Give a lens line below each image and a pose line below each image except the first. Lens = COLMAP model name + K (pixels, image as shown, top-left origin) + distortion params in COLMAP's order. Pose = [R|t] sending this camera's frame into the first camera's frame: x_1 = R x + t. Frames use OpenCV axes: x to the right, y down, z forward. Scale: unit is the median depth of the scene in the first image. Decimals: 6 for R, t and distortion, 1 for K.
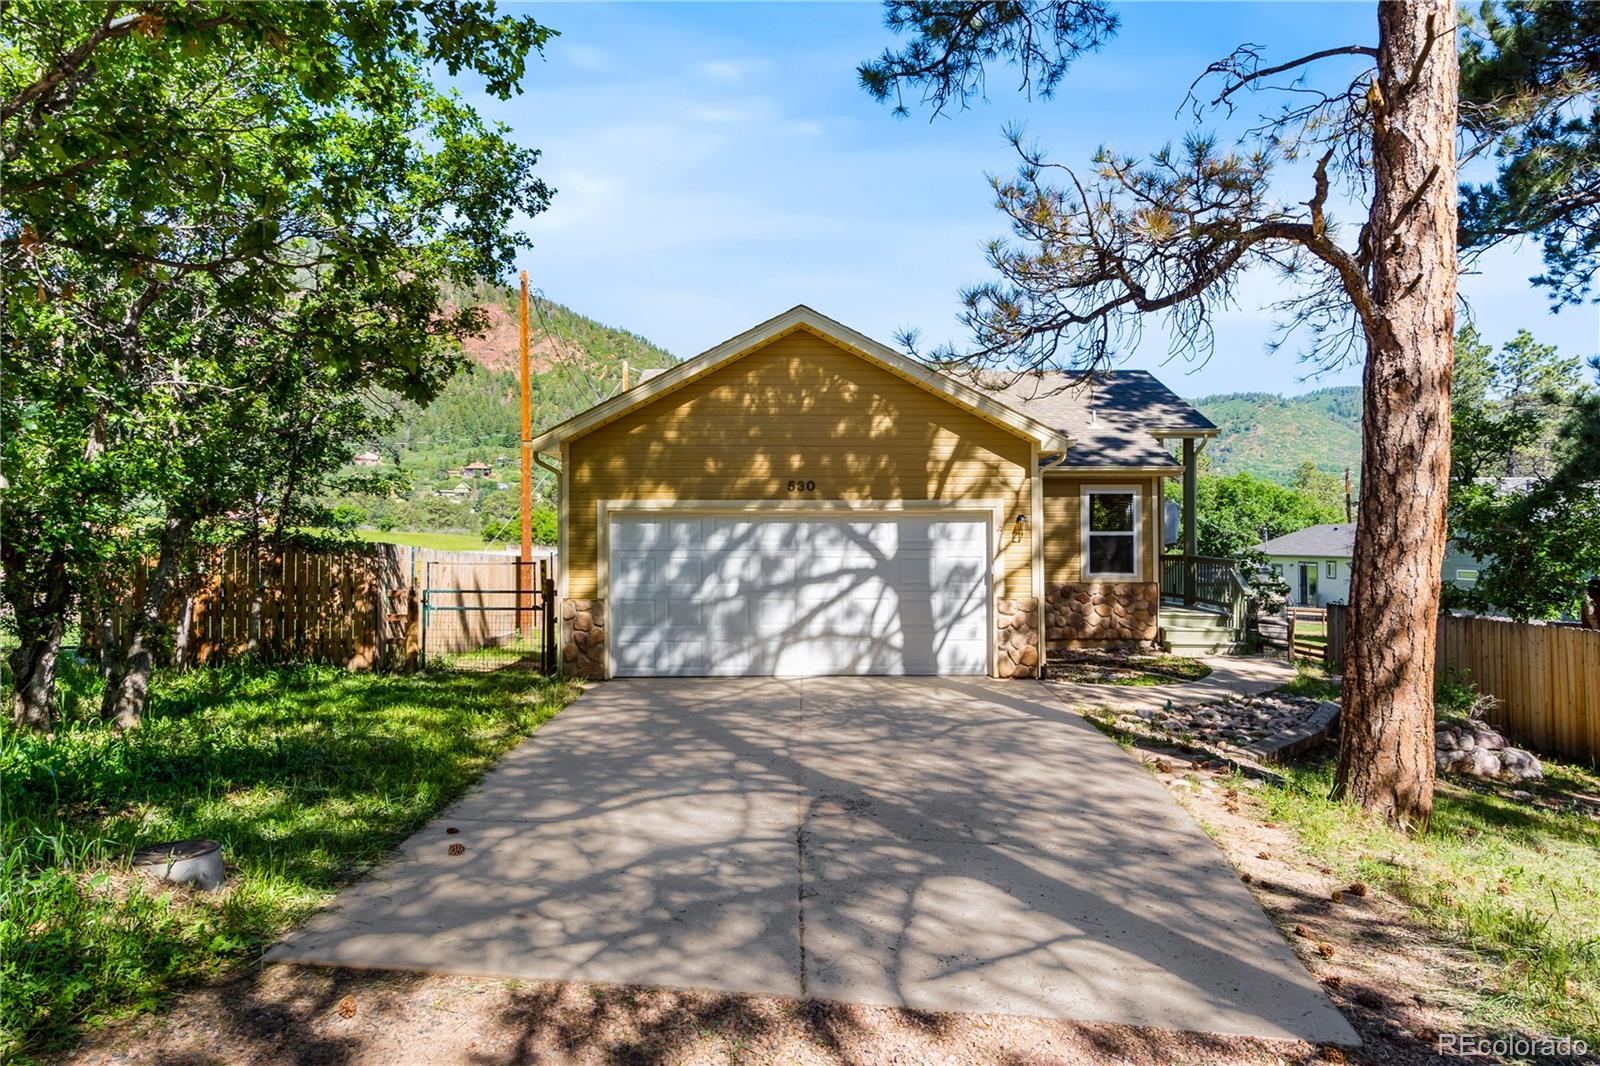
lens RADIAL K [[830.4, 0, 800.2], [0, 830.4, 514.5], [0, 0, 1]] dist [0.006033, -0.000411]
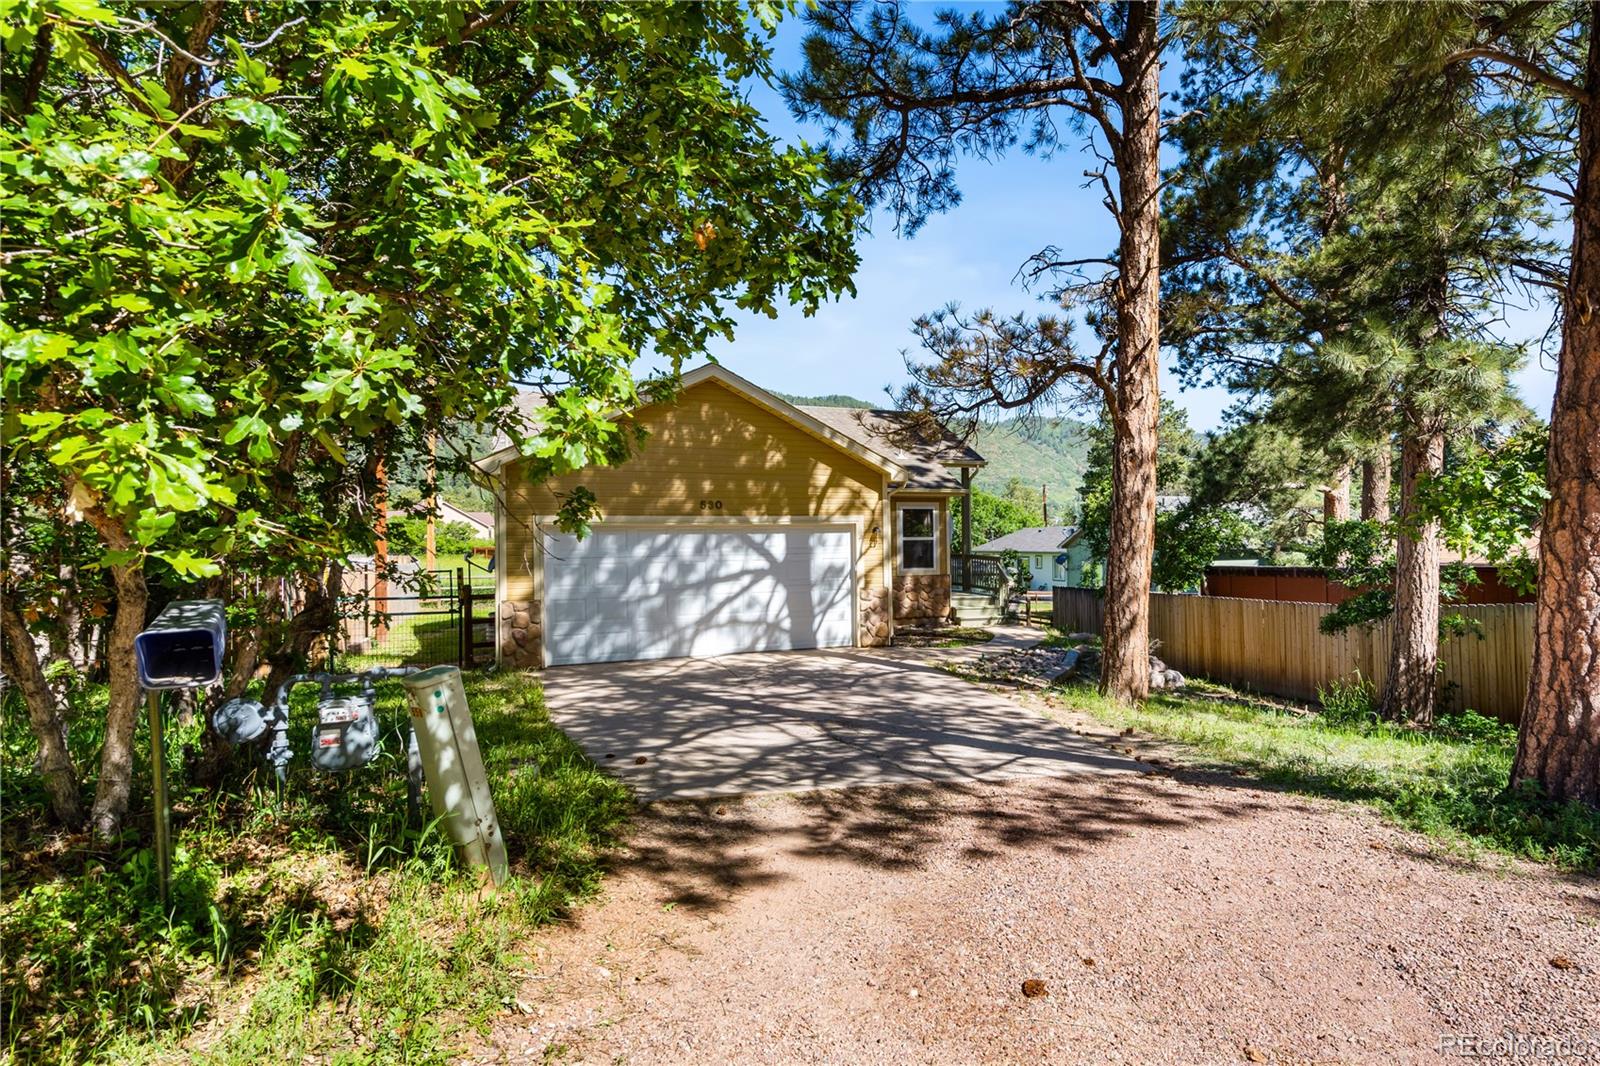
lens RADIAL K [[830.4, 0, 800.2], [0, 830.4, 514.5], [0, 0, 1]] dist [0.006033, -0.000411]
pose [[0.945275, -0.002551, 0.326265, -0.290550], [0.002161, 0.999996, 0.001557, -0.022653], [-0.326268, -0.000767, 0.945277, -0.242459]]
